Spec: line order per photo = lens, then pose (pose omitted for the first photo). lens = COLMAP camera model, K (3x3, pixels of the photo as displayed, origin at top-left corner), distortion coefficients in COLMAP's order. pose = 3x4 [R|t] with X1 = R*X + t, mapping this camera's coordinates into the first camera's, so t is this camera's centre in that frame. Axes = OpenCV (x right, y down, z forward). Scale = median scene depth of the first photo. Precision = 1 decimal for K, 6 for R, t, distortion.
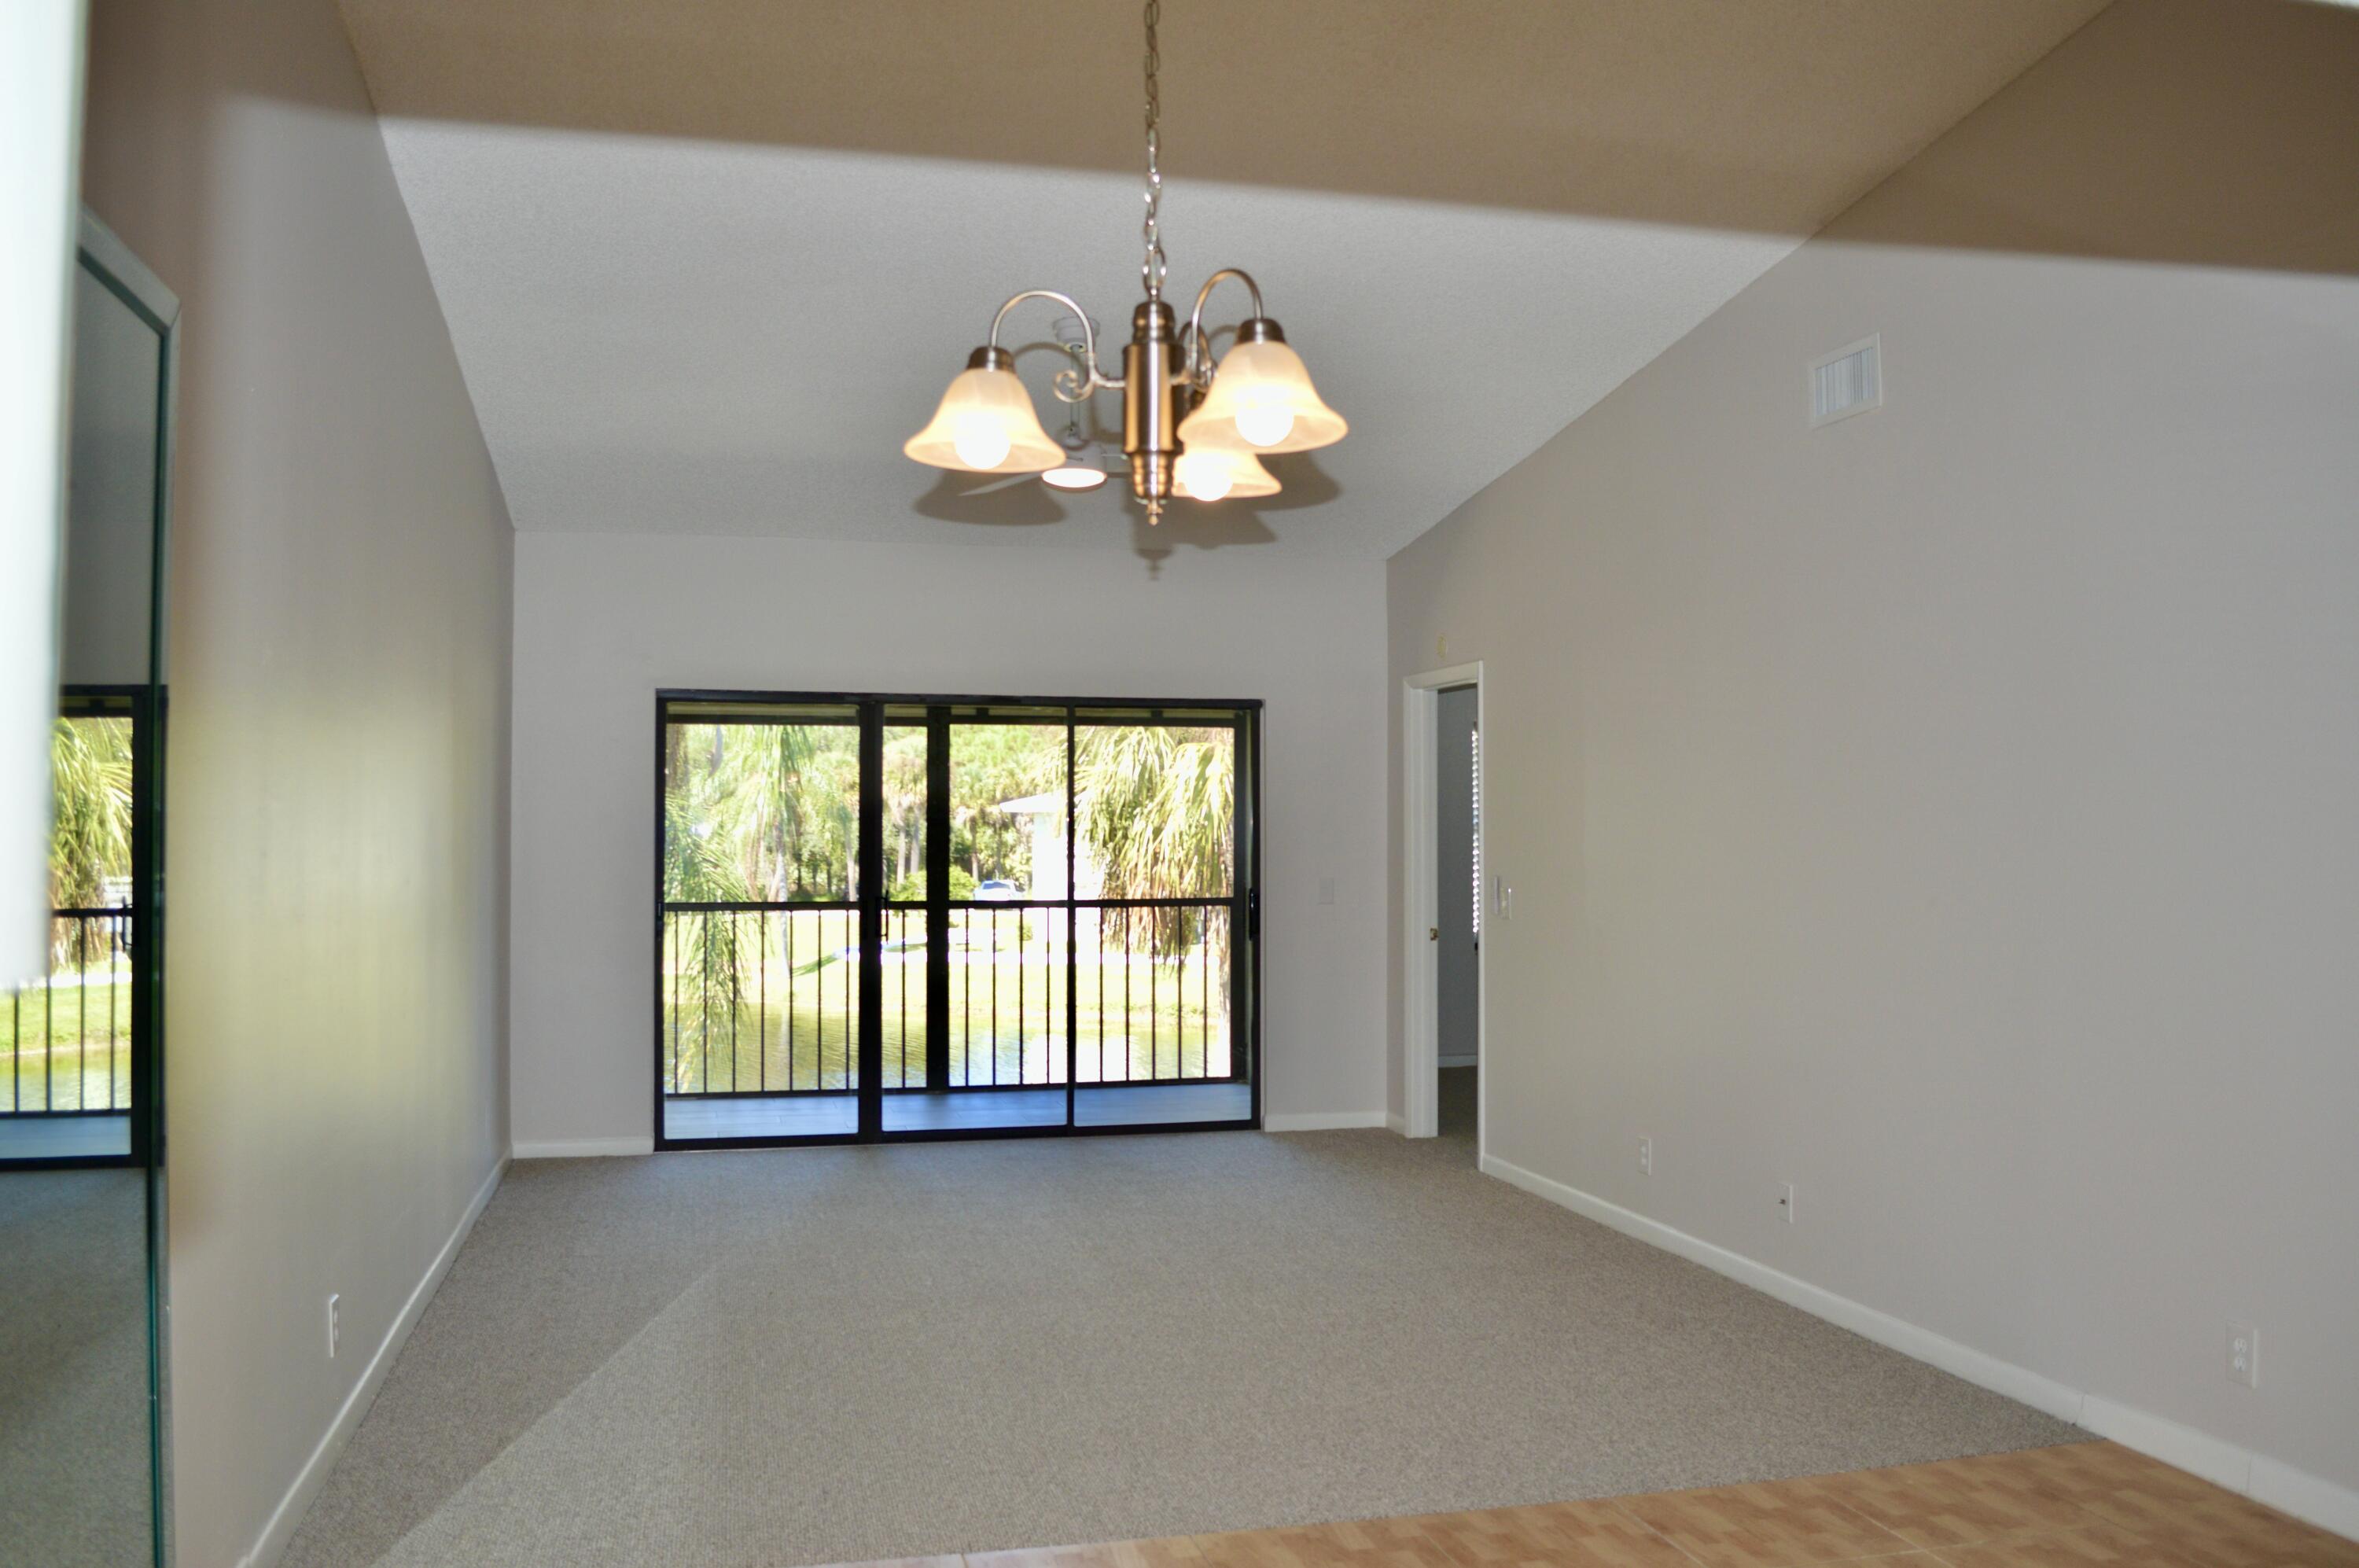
lens RADIAL K [[1856.9, 0, 1101.4], [0, 1856.9, 785.1], [0, 0, 1]] dist [0.029466, 0.004138]
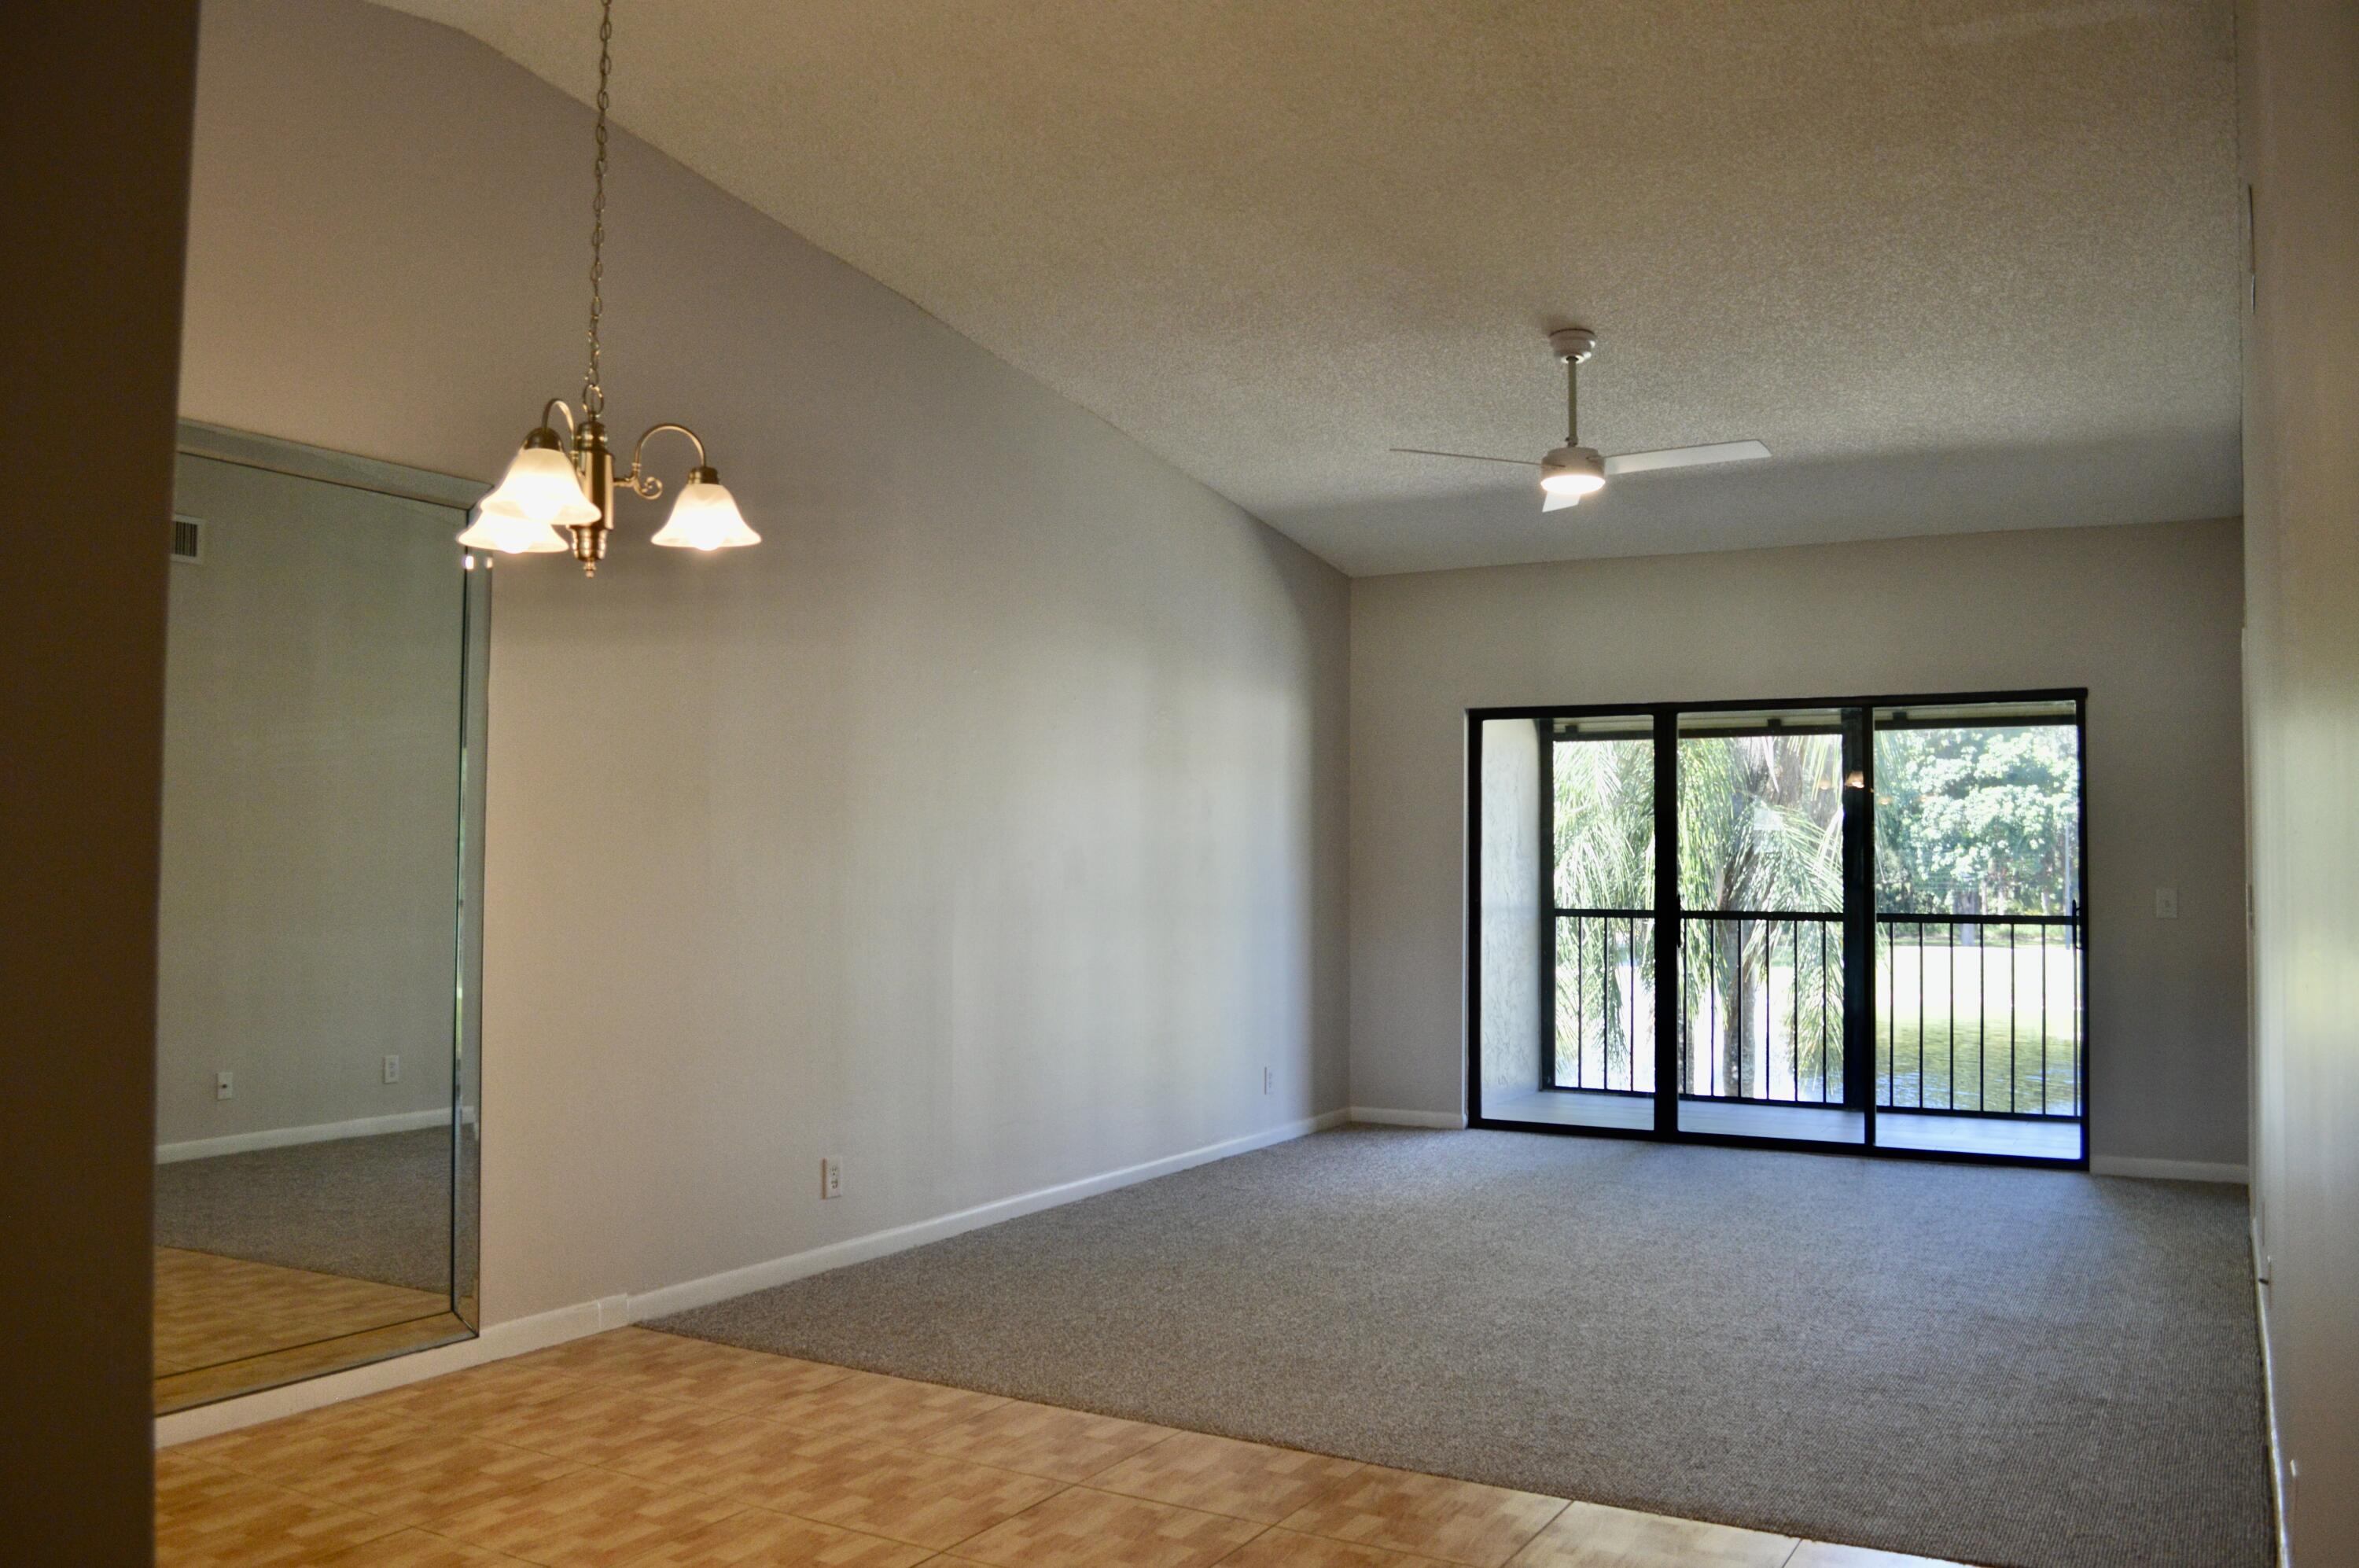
lens RADIAL K [[1854.6, 0, 1179.5], [0, 1854.6, 784.0], [0, 0, 1]] dist [-0.088702, 0.010226]
pose [[0.753447, -0.024409, -0.657055, 0.374944], [0.020208, 0.999698, -0.013966, 0.002061], [0.657198, -0.002755, 0.753713, 0.066255]]
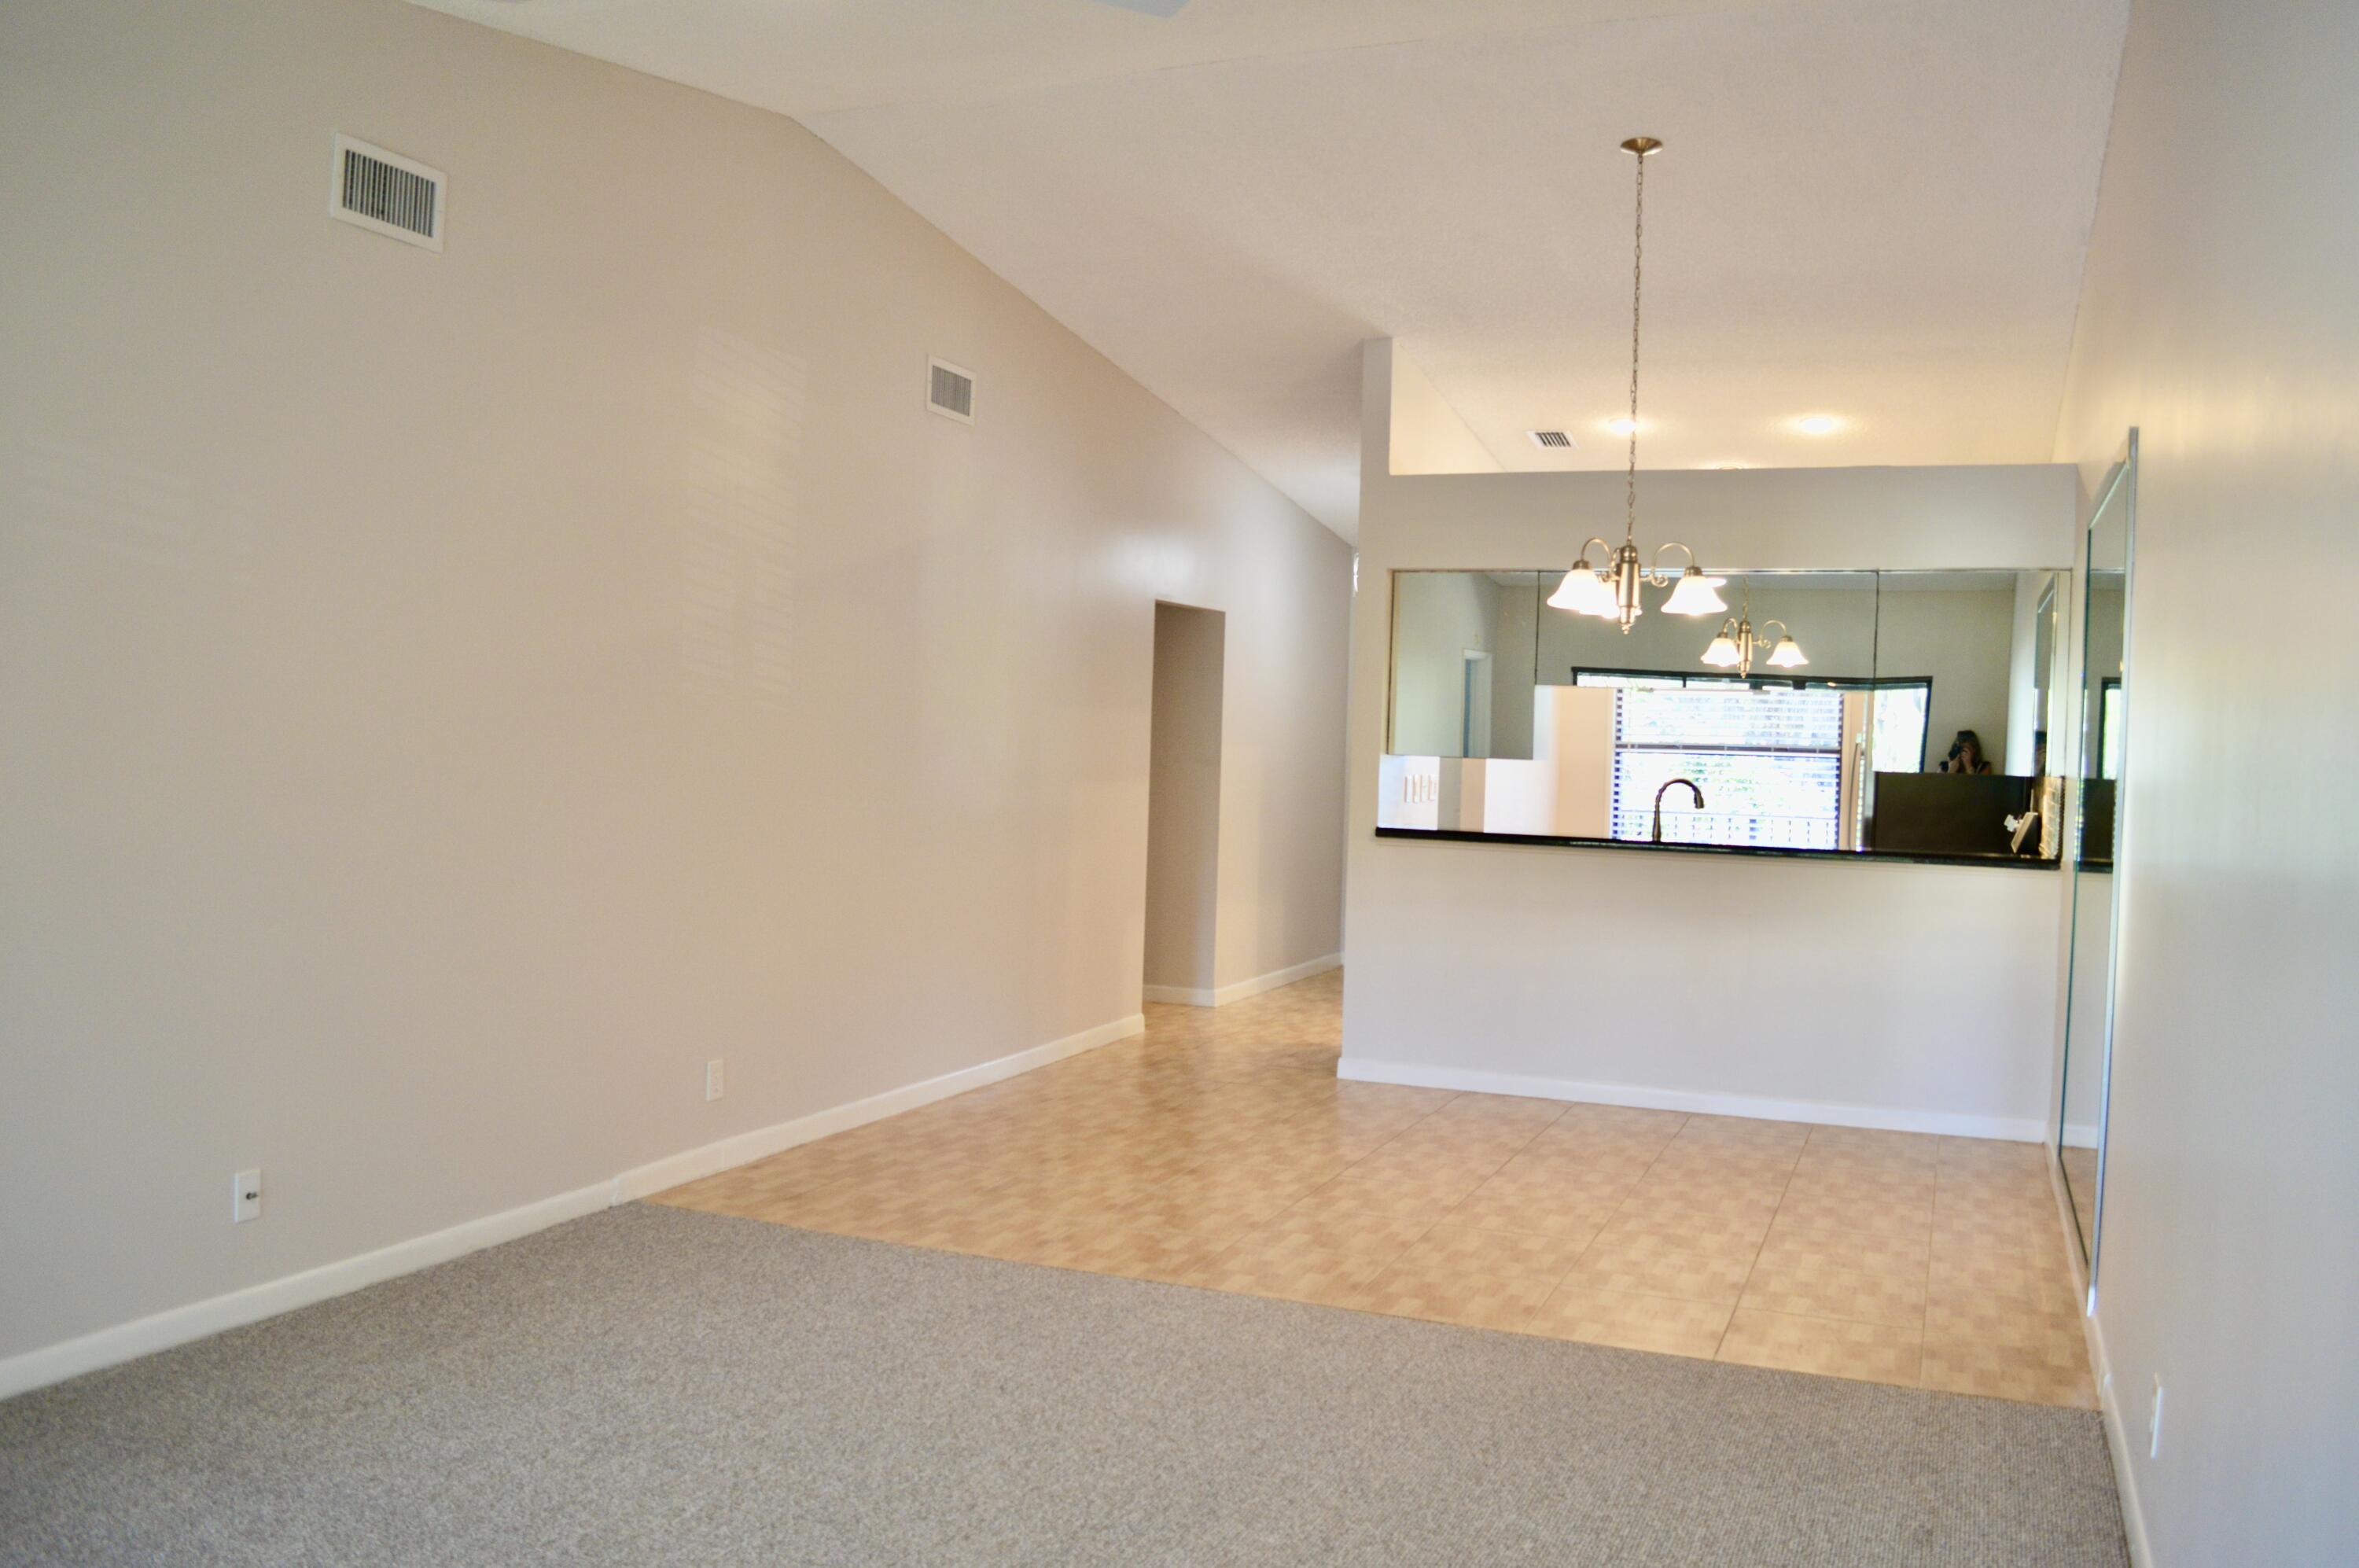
lens RADIAL K [[1854.6, 0, 1179.5], [0, 1854.6, 784.0], [0, 0, 1]] dist [-0.088702, 0.010226]
pose [[-0.826911, -0.042554, 0.560720, -0.270834], [-0.053947, 0.998537, -0.003777, 0.019726], [-0.559739, -0.033372, -0.827997, 1.007613]]
